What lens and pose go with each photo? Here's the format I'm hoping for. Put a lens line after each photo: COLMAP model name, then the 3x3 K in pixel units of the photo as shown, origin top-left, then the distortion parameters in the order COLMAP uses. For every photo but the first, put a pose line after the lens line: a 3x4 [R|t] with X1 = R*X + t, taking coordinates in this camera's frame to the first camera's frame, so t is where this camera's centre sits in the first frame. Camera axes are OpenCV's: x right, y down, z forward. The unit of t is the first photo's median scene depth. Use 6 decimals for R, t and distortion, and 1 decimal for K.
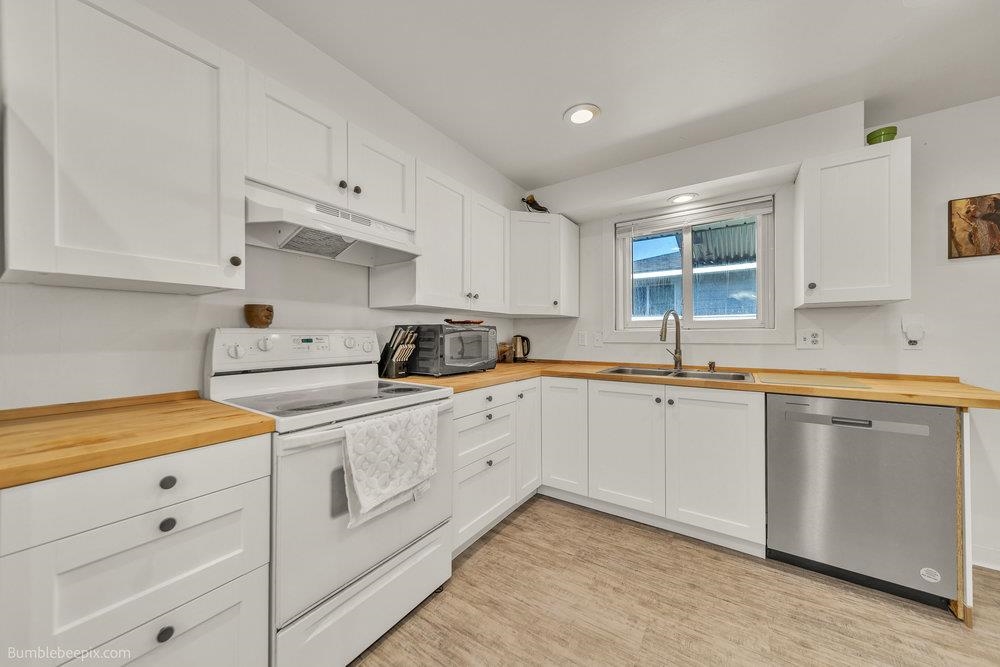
lens RADIAL K [[352.9, 0, 497.8], [0, 352.9, 333.5], [0, 0, 1]] dist [0.009842, -0.000183]
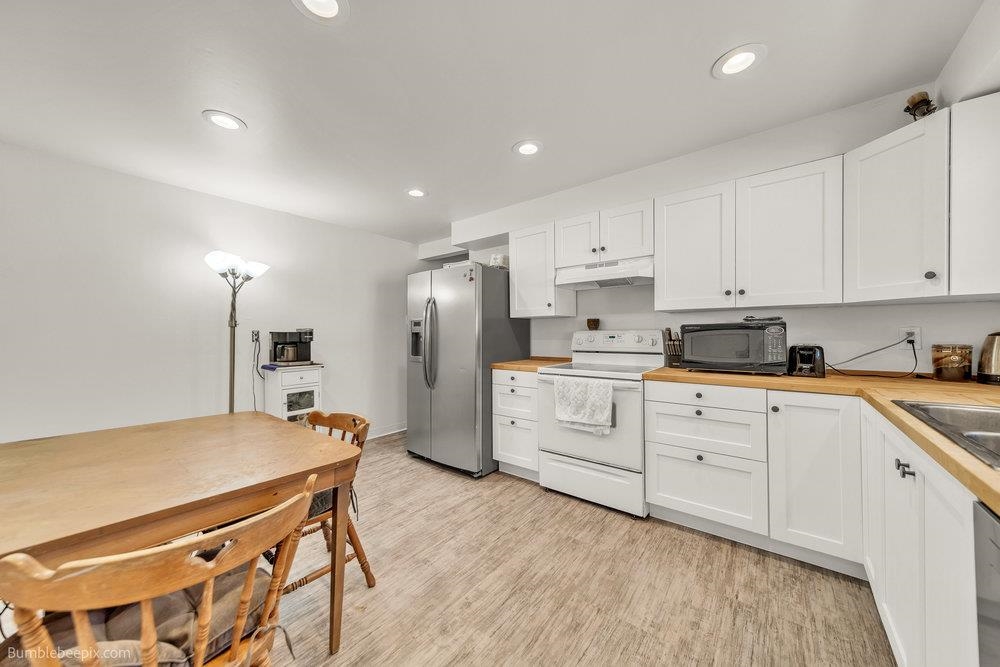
lens RADIAL K [[352.9, 0, 500.5], [0, 352.9, 330.4], [0, 0, 1]] dist [0.009842, -0.000183]
pose [[-0.076182, -0.008374, -0.997059, 1.250344], [0.010712, 0.999900, -0.009216, -0.003093], [0.997036, -0.011383, -0.076085, 0.591247]]
